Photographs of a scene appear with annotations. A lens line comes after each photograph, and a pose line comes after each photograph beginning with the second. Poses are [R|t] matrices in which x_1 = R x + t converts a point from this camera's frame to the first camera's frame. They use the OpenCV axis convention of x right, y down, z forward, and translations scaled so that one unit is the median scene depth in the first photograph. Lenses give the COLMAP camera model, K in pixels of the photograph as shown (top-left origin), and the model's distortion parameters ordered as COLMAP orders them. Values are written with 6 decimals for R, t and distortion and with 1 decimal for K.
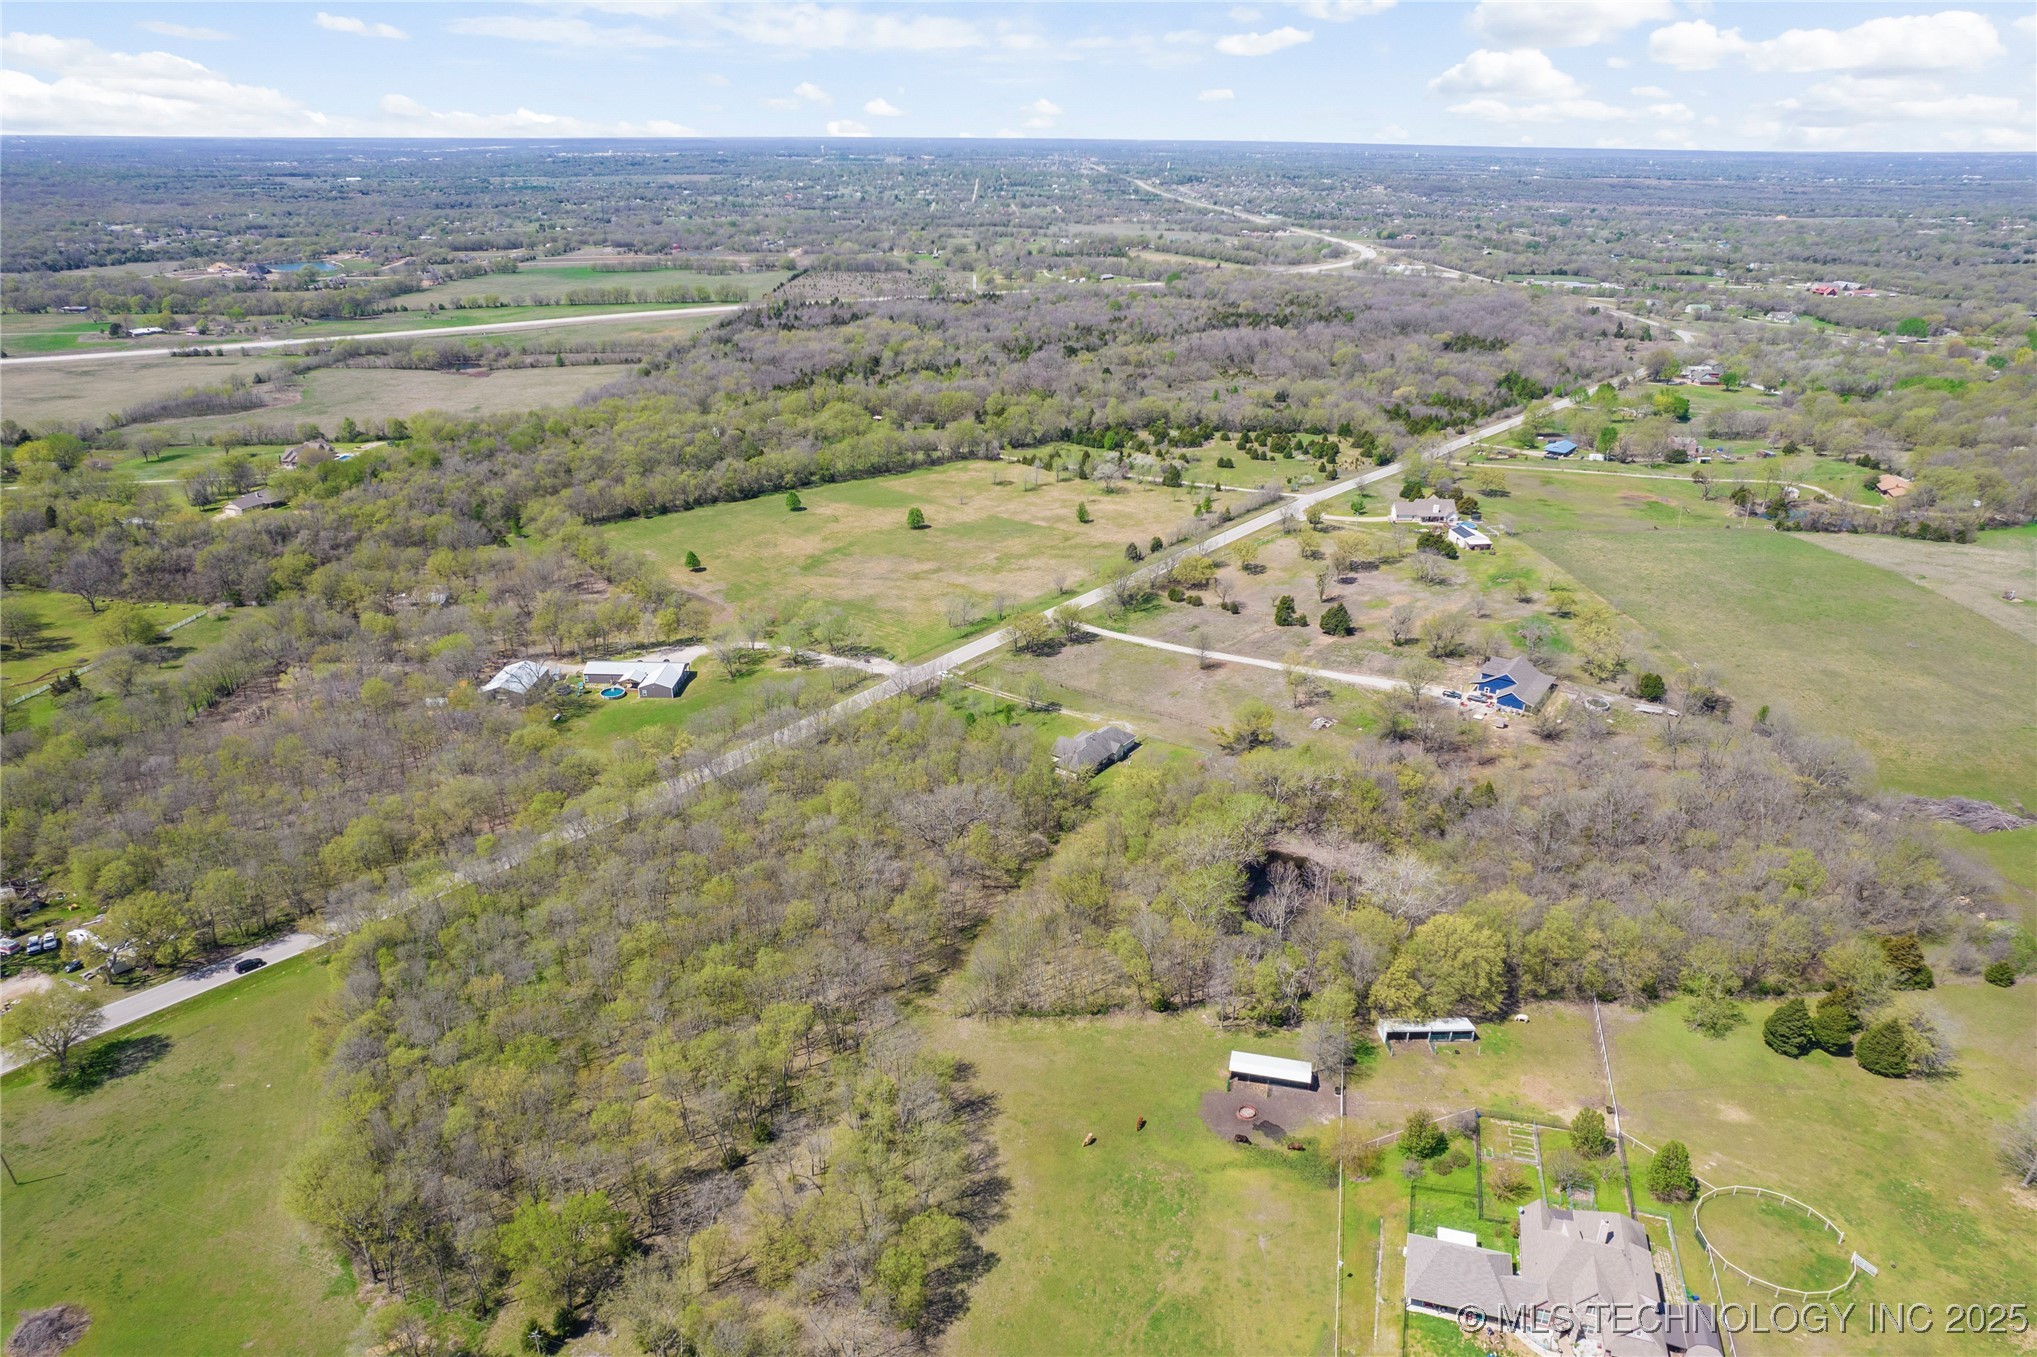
lens RADIAL K [[1296.8, 0, 1018.4], [0, 1296.8, 686.5], [0, 0, 1]] dist [-0.065376, 0.059794]
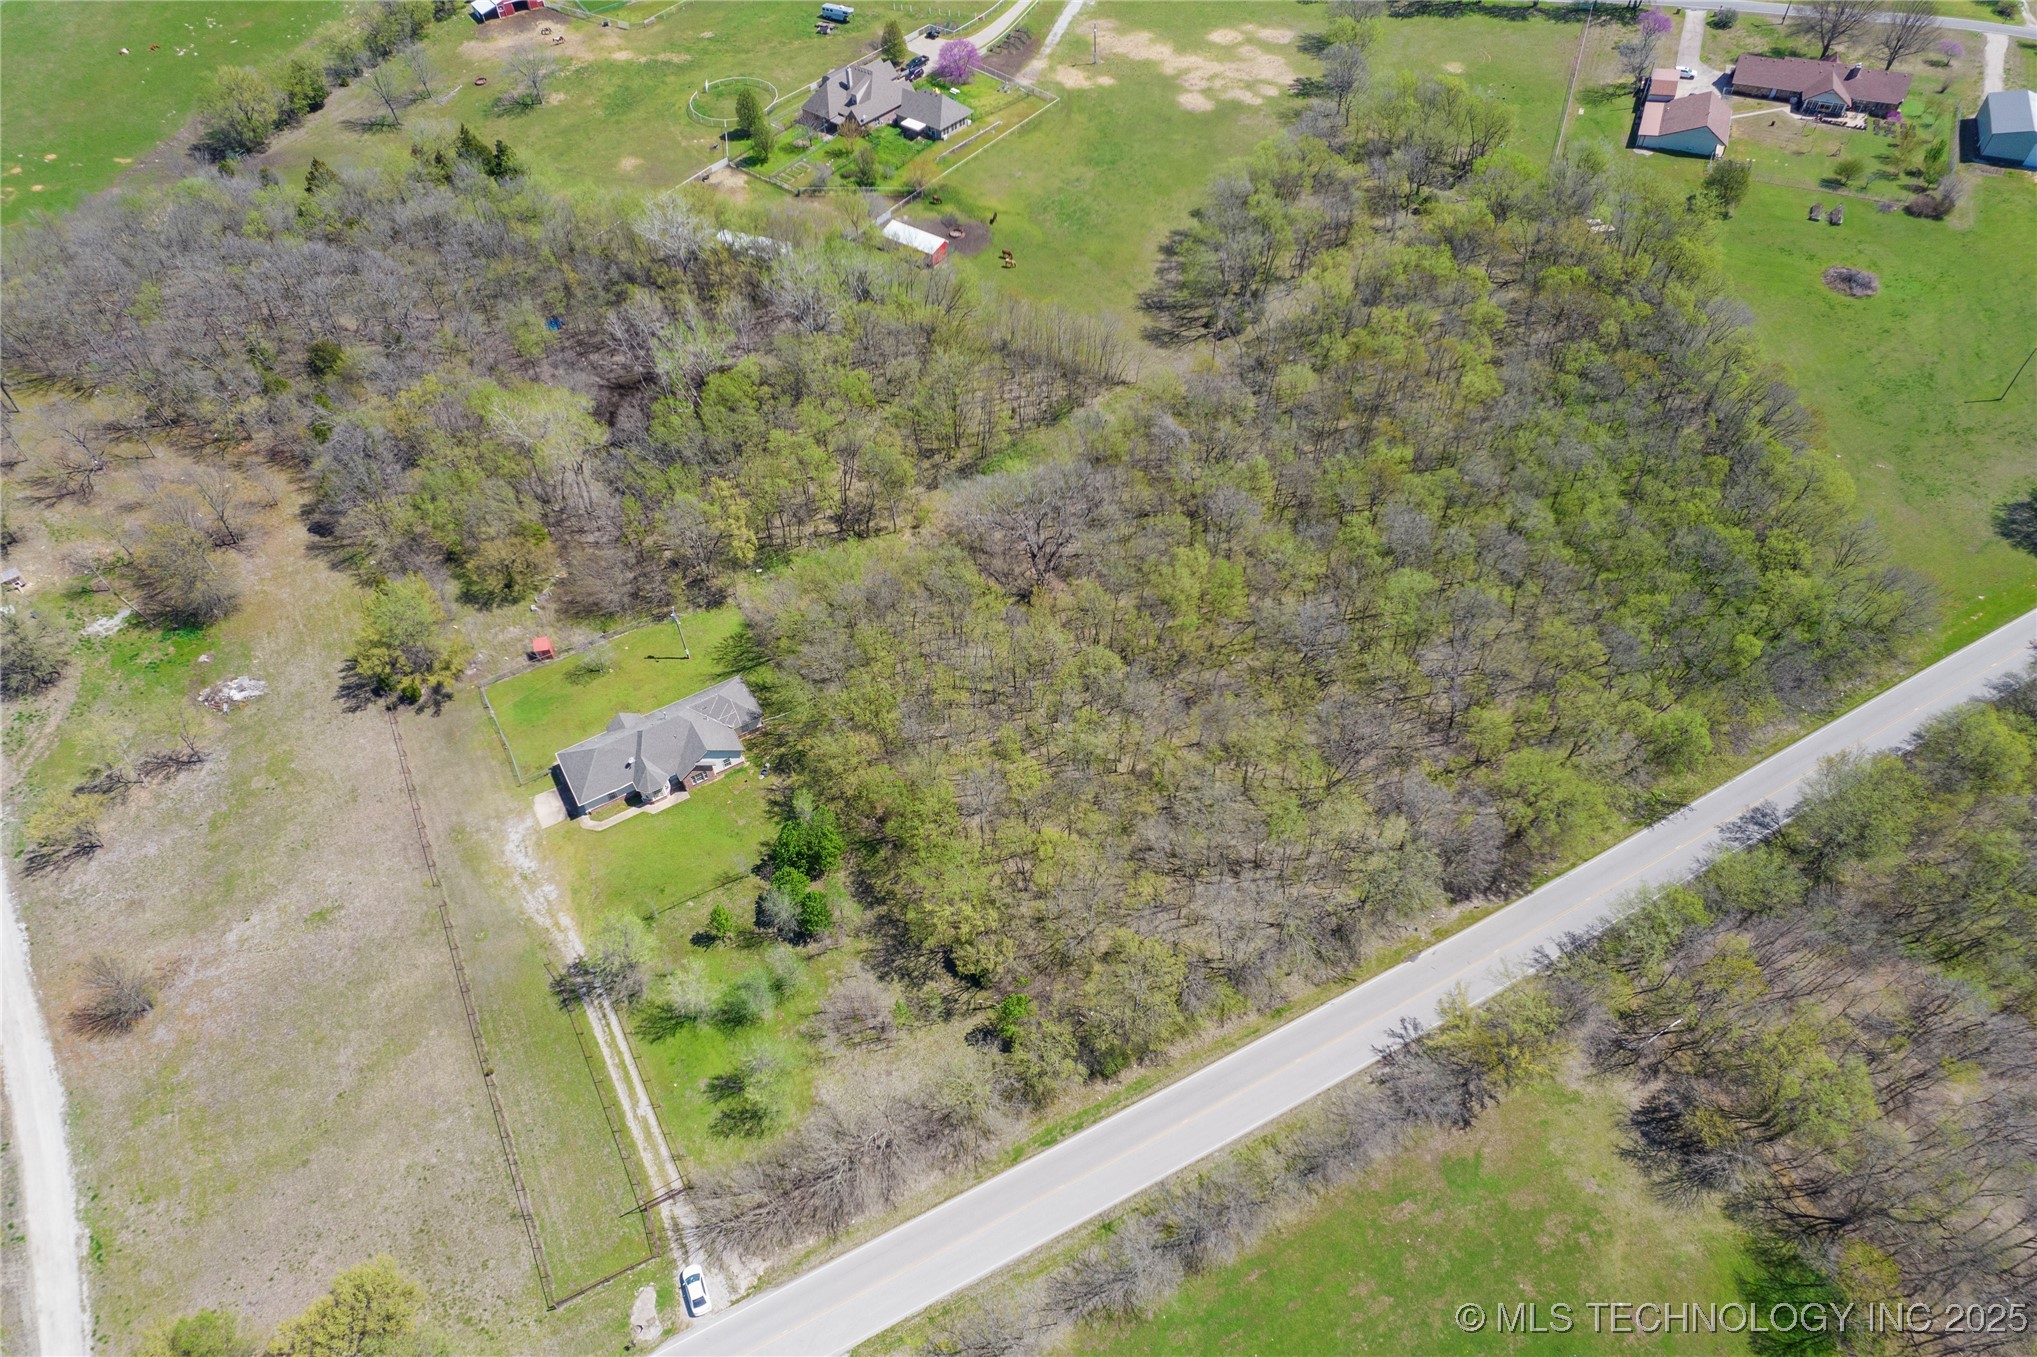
lens RADIAL K [[1320.7, 0, 1023.2], [0, 1320.7, 677.0], [0, 0, 1]] dist [-0.080095, 0.081254]
pose [[-0.921069, -0.282566, 0.267932, -0.199321], [0.168396, 0.331364, 0.928354, -0.402710], [-0.351104, 0.900197, -0.257627, 0.994145]]
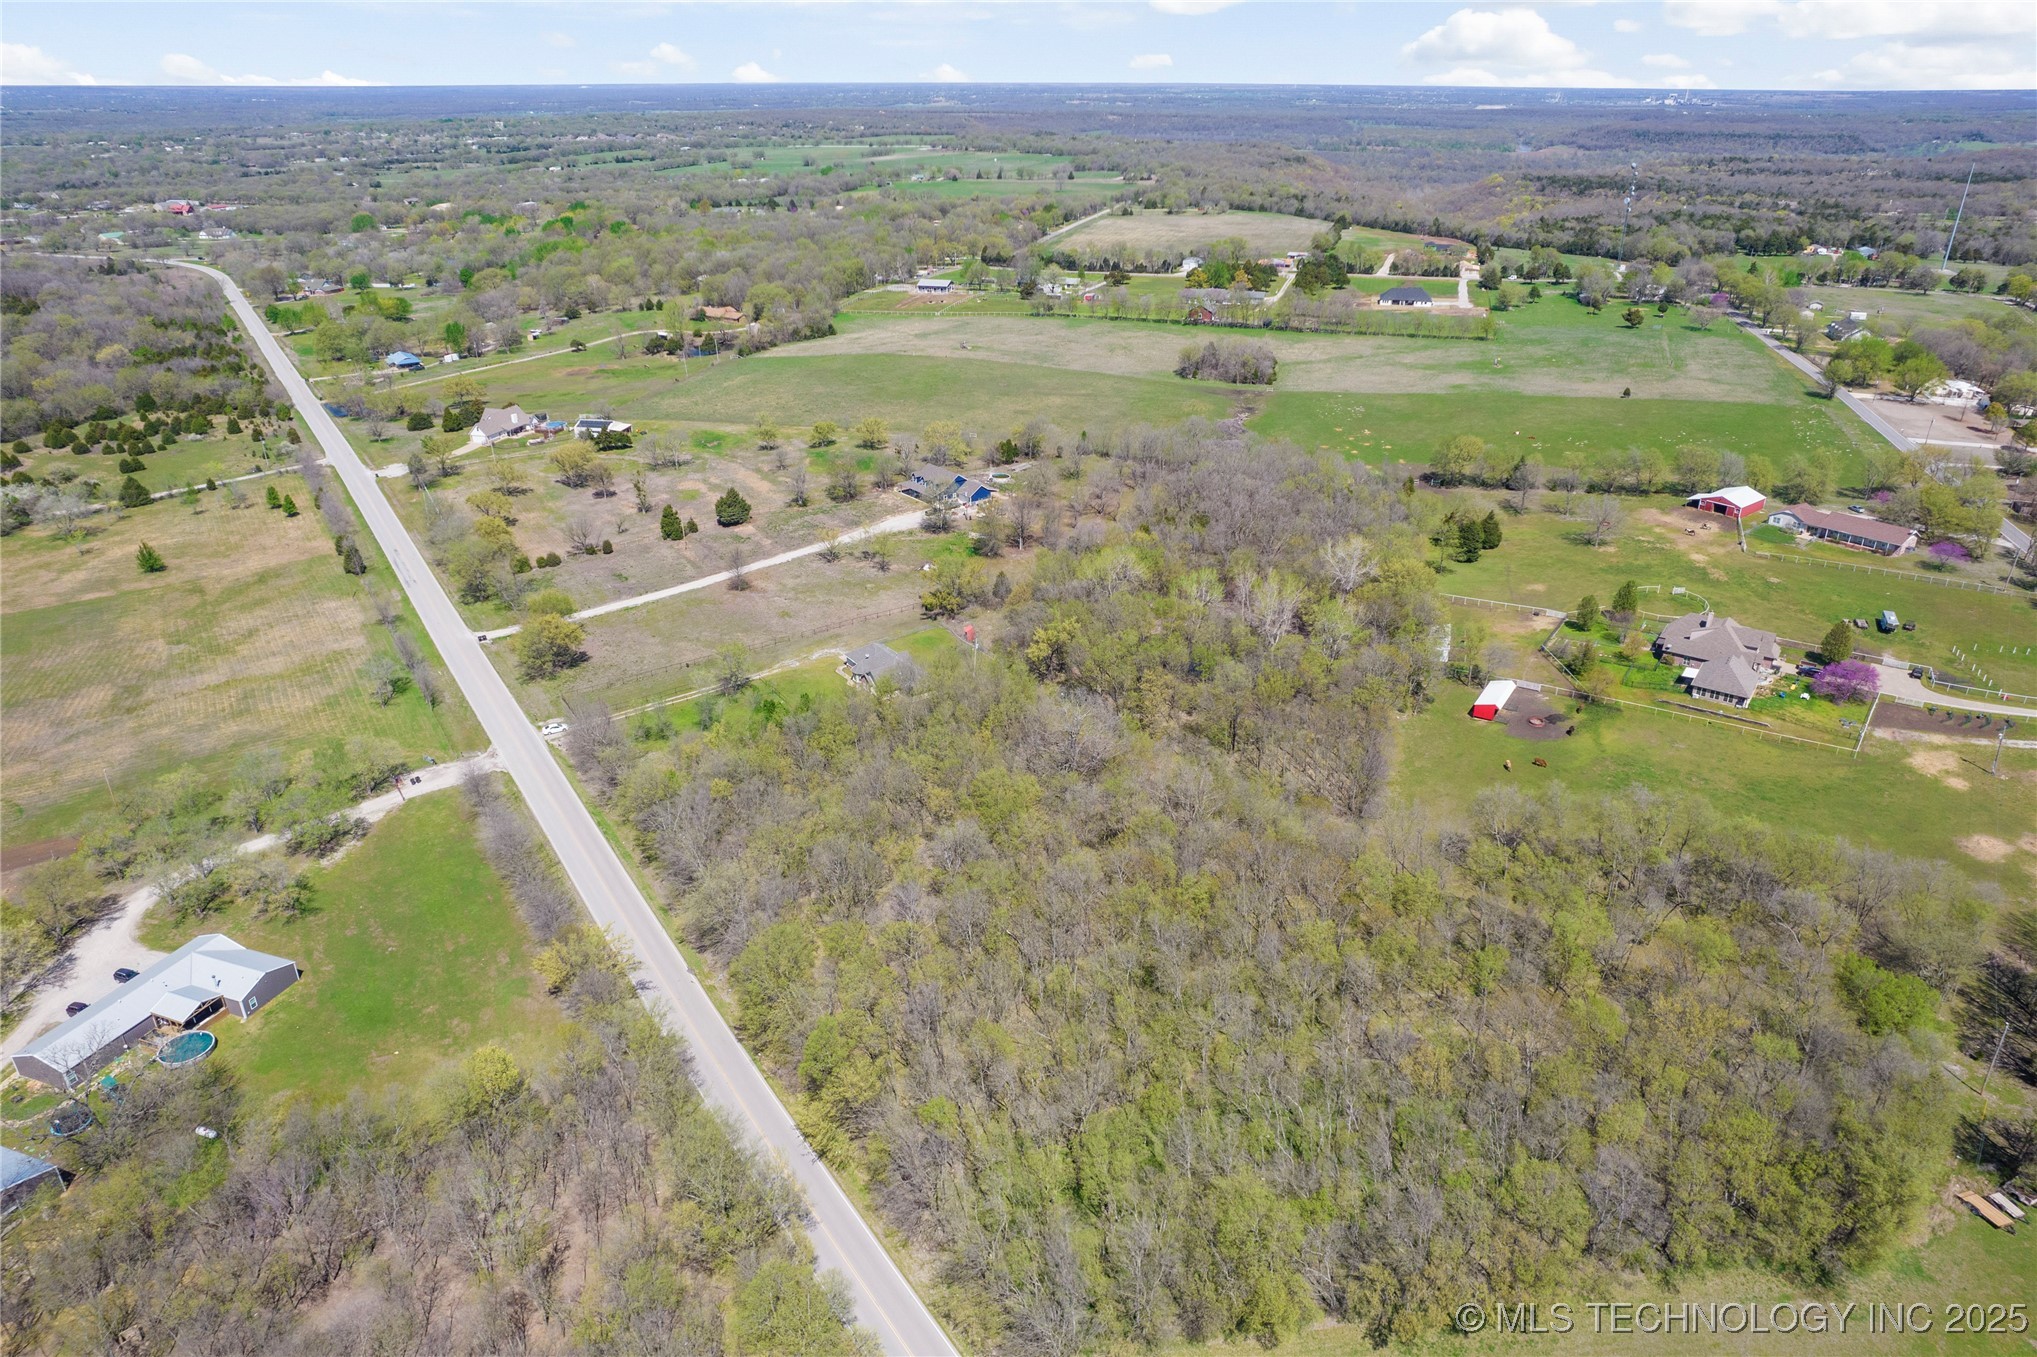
lens RADIAL K [[1343.5, 0, 1020.4], [0, 1343.5, 657.3], [0, 0, 1]] dist [-0.085476, 0.084956]
pose [[0.313363, -0.389380, 0.866134, -0.630337], [0.378329, 0.887754, 0.262222, -0.147480], [-0.871017, 0.245513, 0.425502, 0.515604]]
